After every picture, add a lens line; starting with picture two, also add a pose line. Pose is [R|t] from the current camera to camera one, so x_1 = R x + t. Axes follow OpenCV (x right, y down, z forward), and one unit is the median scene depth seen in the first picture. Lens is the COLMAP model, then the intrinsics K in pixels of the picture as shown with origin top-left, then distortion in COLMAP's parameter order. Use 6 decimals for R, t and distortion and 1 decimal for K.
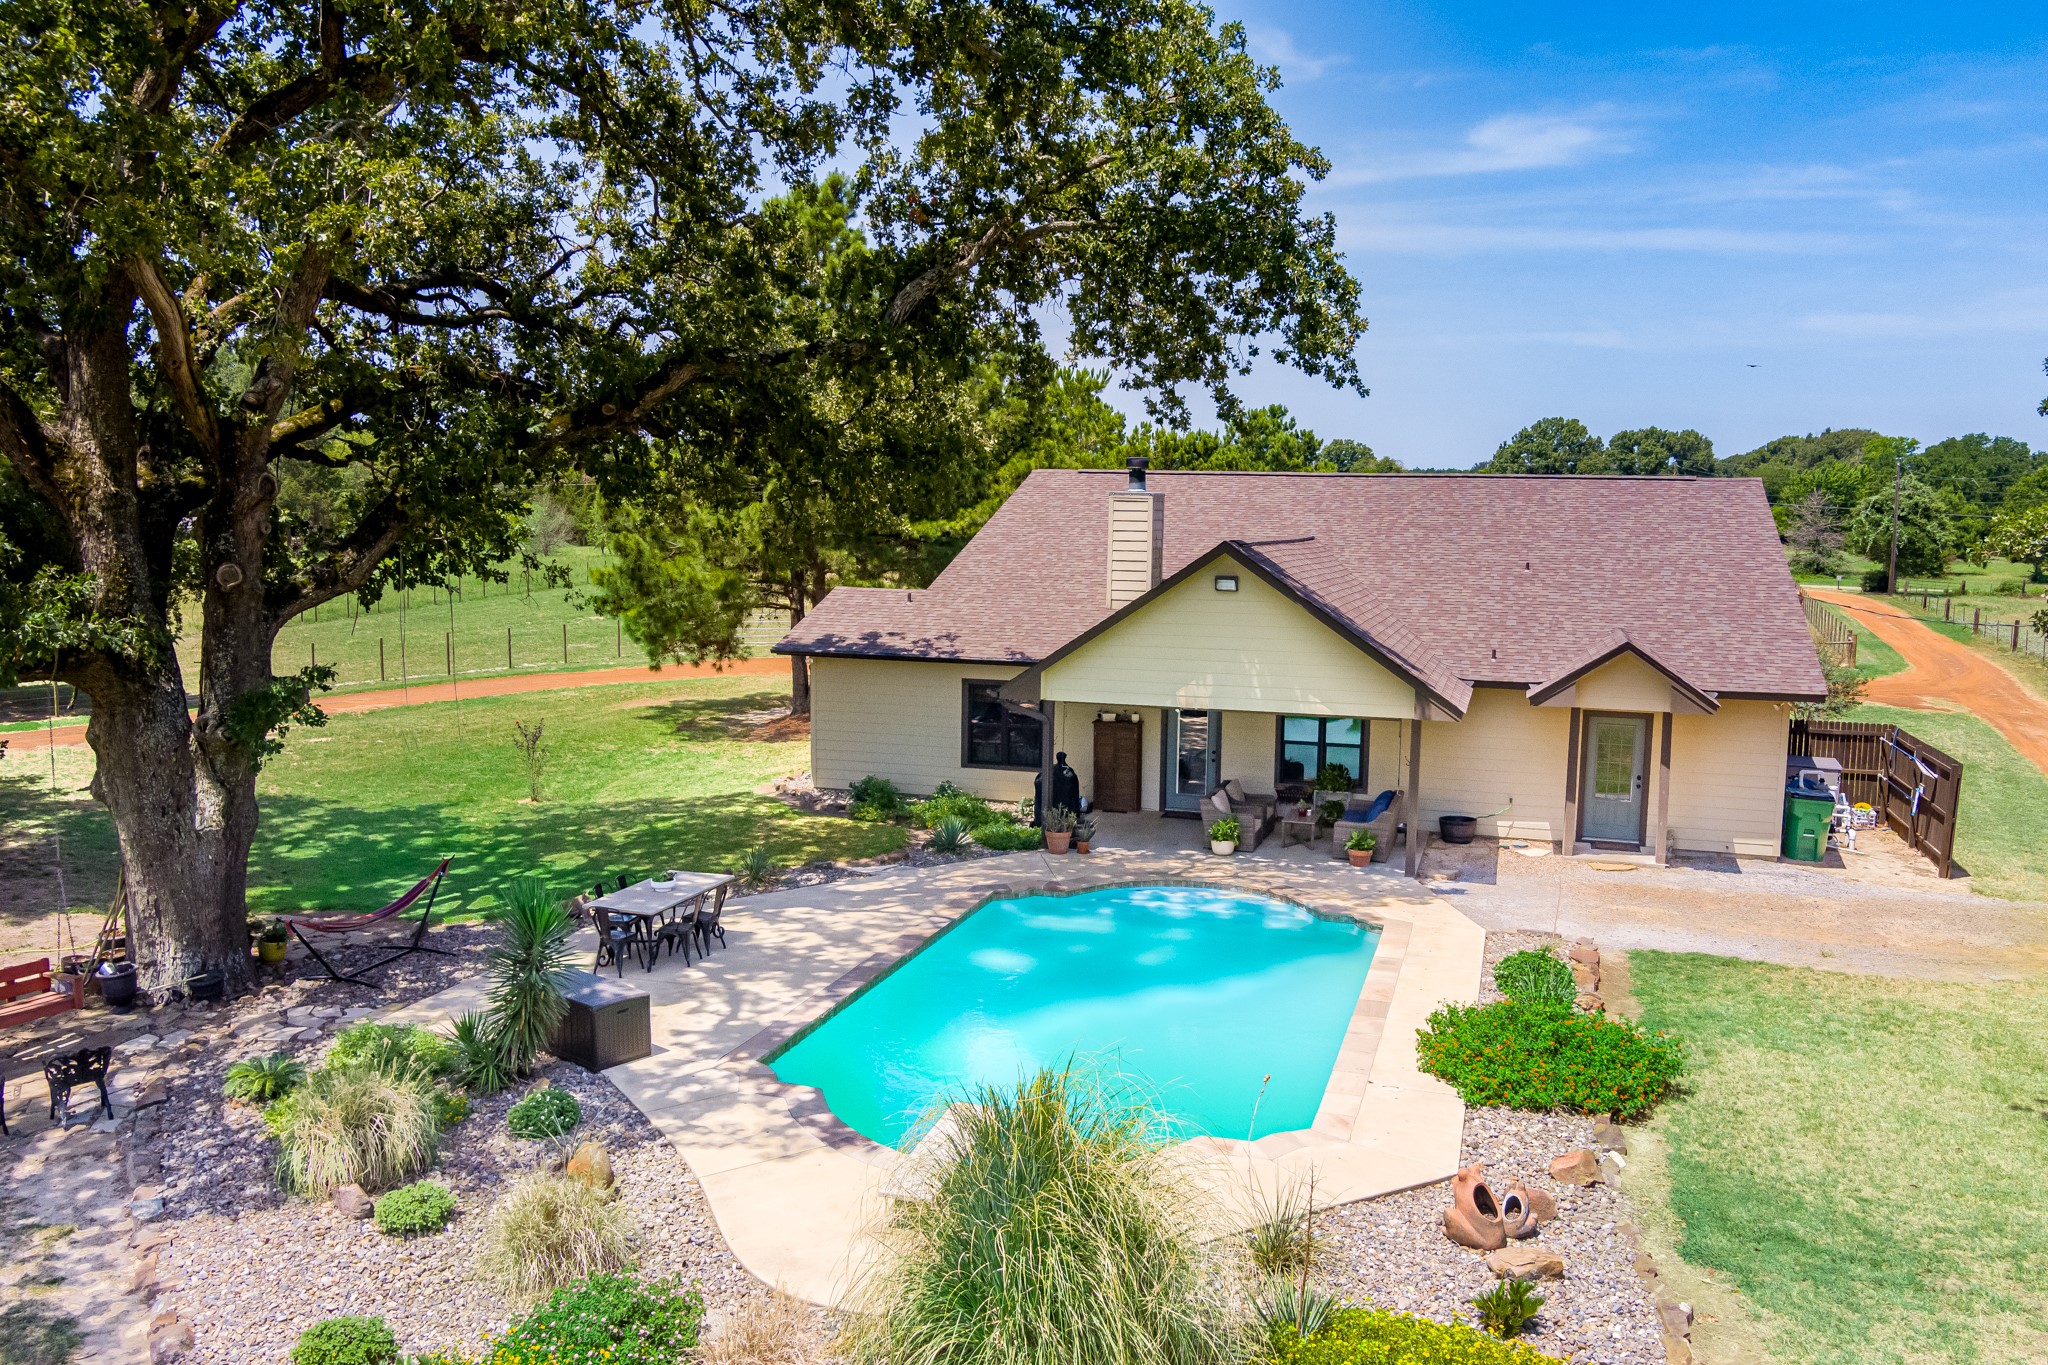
lens RADIAL K [[1644.5, 0, 1024.3], [0, 1644.5, 637.0], [0, 0, 1]] dist [-0.013806, 0.012142]
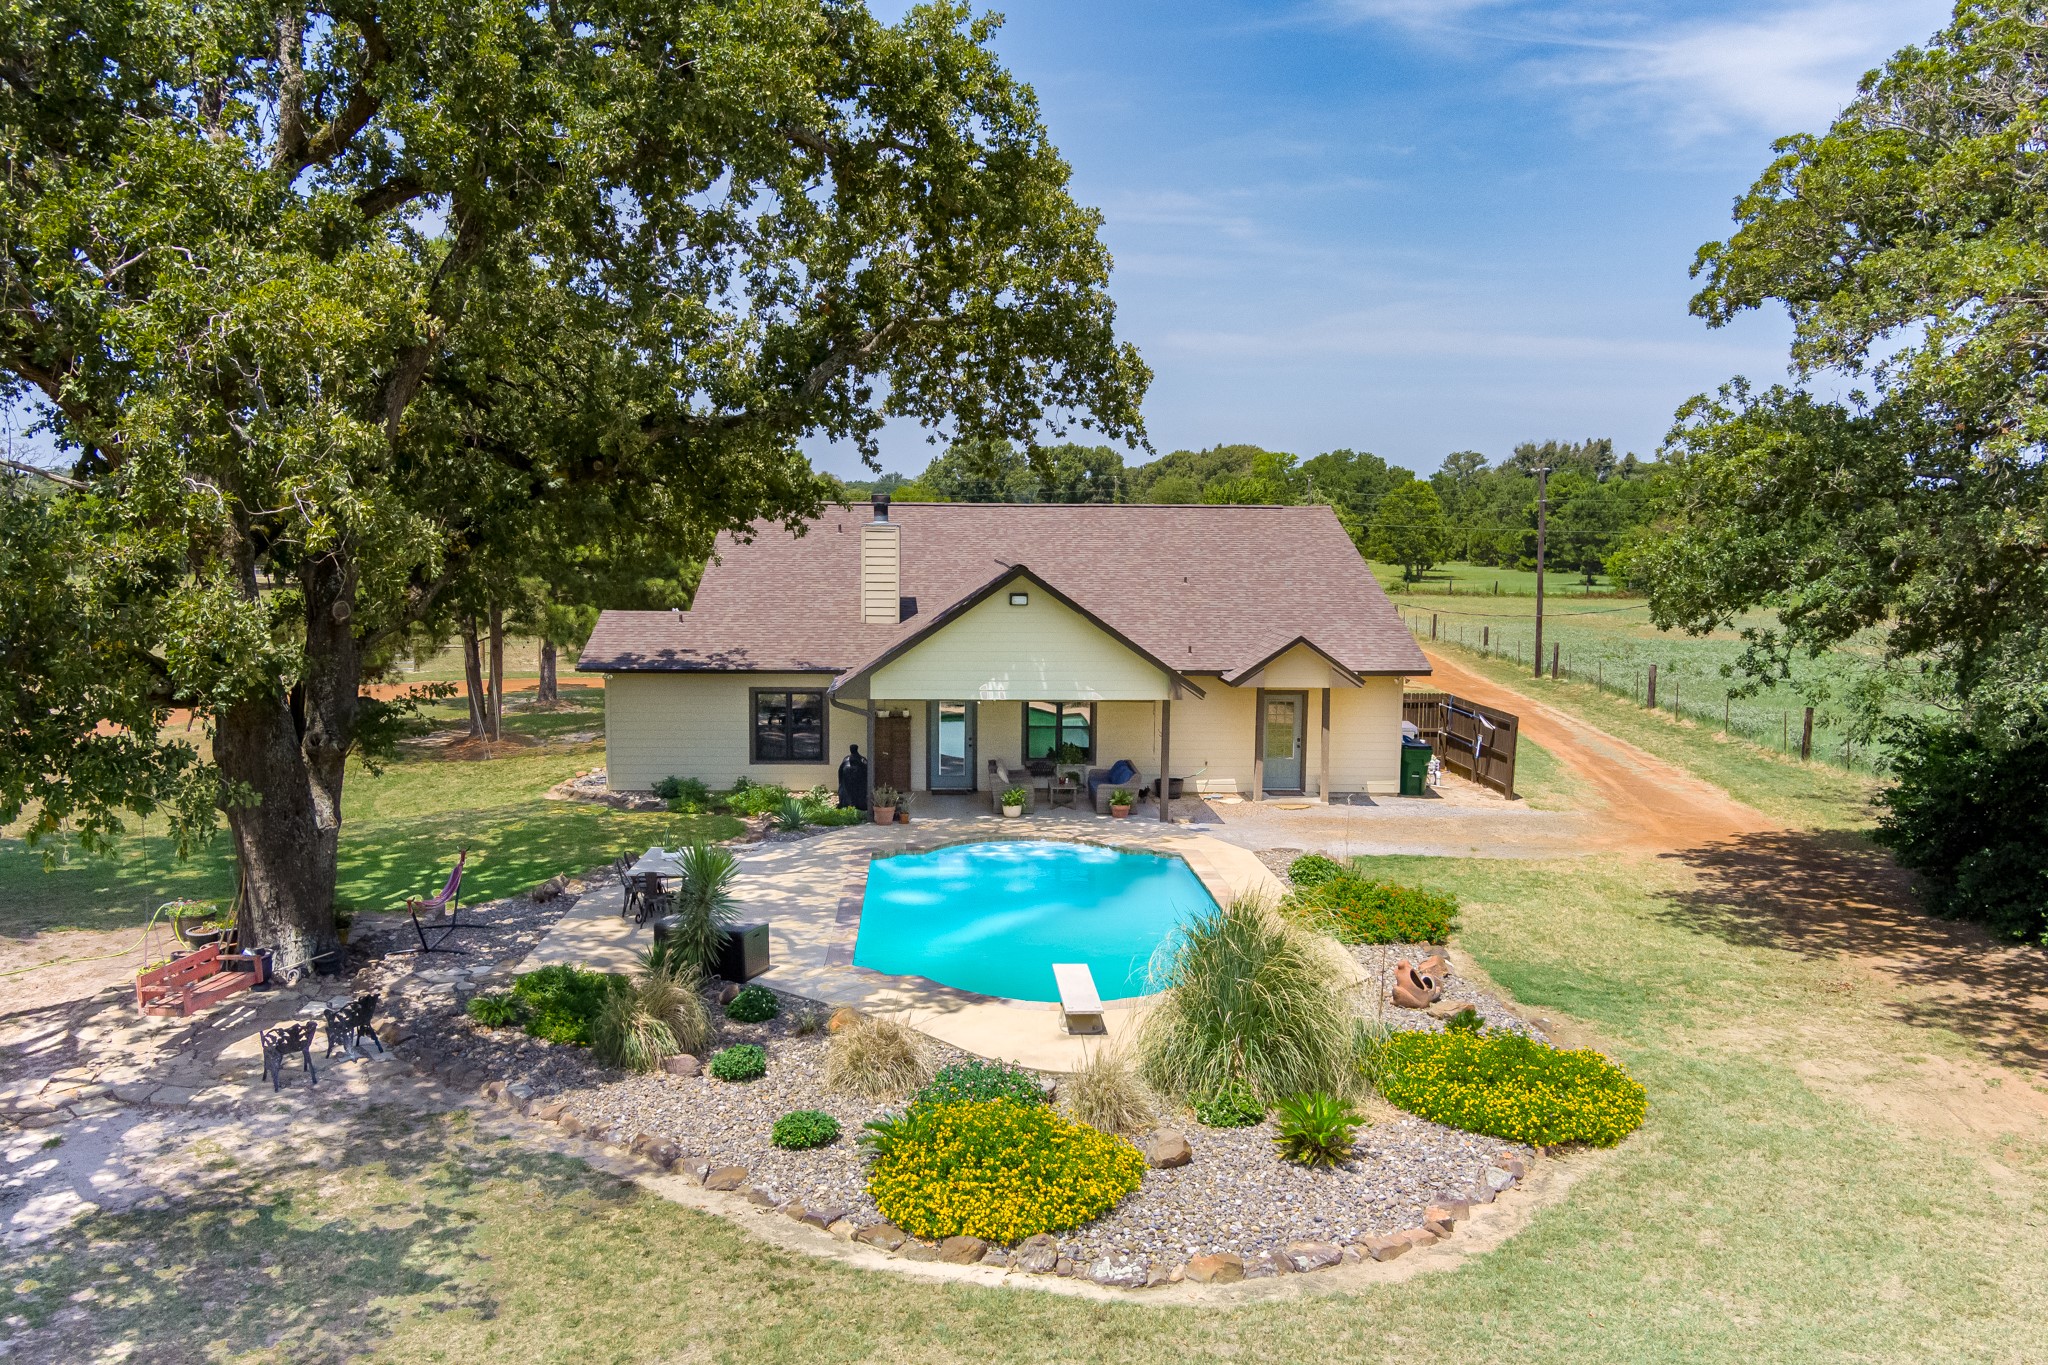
lens RADIAL K [[1644.5, 0, 1024.3], [0, 1644.5, 637.0], [0, 0, 1]] dist [-0.013806, 0.012142]
pose [[0.945797, -0.030655, 0.323309, -0.269136], [0.033817, 0.999419, -0.004167, 0.001733], [-0.322994, 0.014875, 0.946284, -0.181459]]
